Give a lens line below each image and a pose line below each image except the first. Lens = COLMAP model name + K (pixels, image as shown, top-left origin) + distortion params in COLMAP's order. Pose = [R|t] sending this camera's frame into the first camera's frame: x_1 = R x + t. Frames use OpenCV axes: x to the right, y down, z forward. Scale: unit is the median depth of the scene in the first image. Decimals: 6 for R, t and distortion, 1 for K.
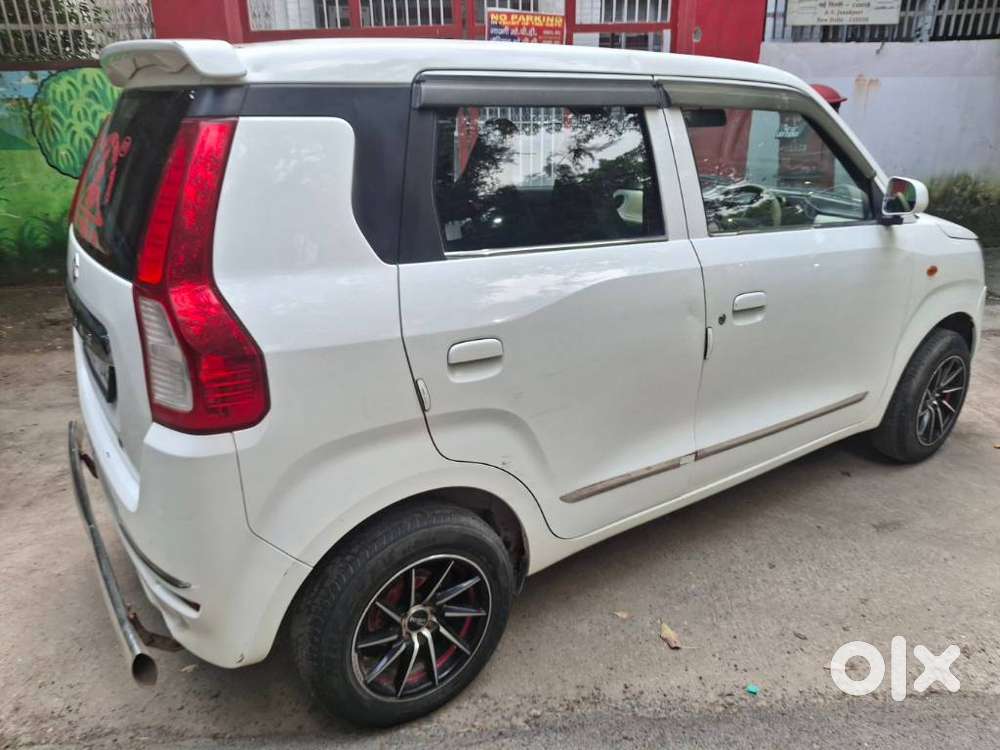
lens RADIAL K [[754.4, 0, 501.0], [0, 754.4, 371.5], [0, 0, 1]] dist [0.010172, -0.009924]
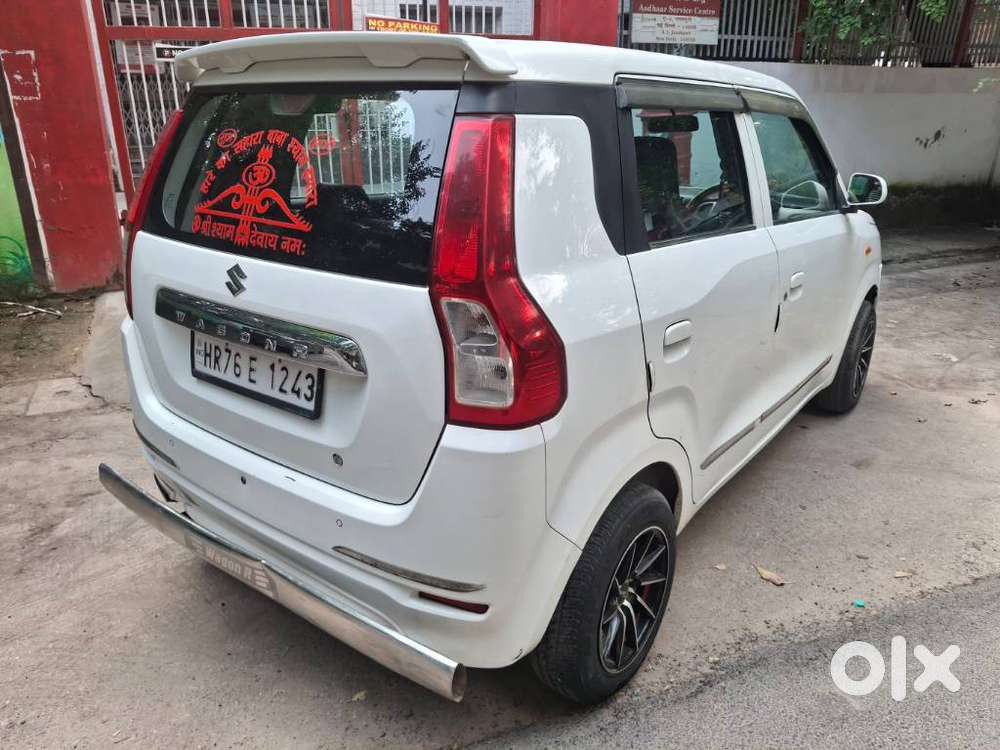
lens RADIAL K [[754.4, 0, 502.4], [0, 754.4, 379.9], [0, 0, 1]] dist [0.010172, -0.009924]
pose [[0.947911, -0.096125, 0.303686, -0.480169], [0.096805, 0.995220, 0.012854, 0.001551], [-0.303470, 0.017214, 0.952685, 0.031741]]
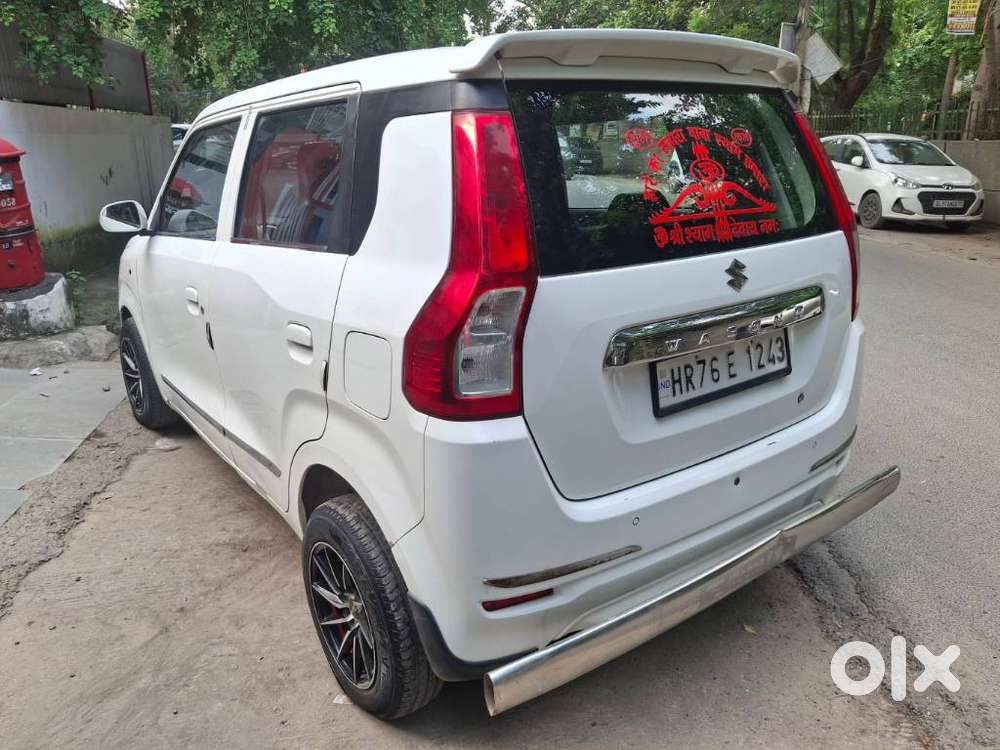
lens RADIAL K [[754.4, 0, 480.5], [0, 754.4, 393.0], [0, 0, 1]] dist [0.010172, -0.009924]
pose [[-0.011052, -0.307644, 0.951437, -1.261732], [0.378033, 0.879593, 0.288805, -0.332789], [-0.925726, 0.362866, 0.106578, 1.058391]]
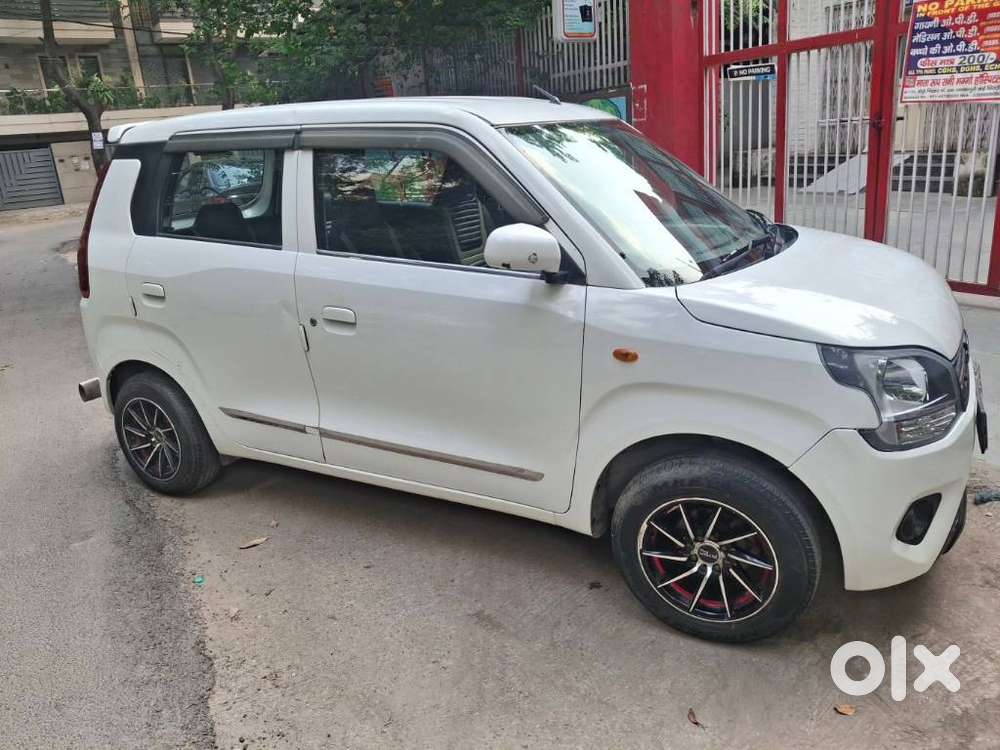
lens RADIAL K [[754.4, 0, 494.7], [0, 754.4, 374.1], [0, 0, 1]] dist [0.010172, -0.009924]
pose [[0.433938, 0.259356, -0.862805, 1.483818], [-0.259174, 0.953123, 0.156156, -0.253751], [0.862860, 0.155855, 0.480814, 0.681457]]
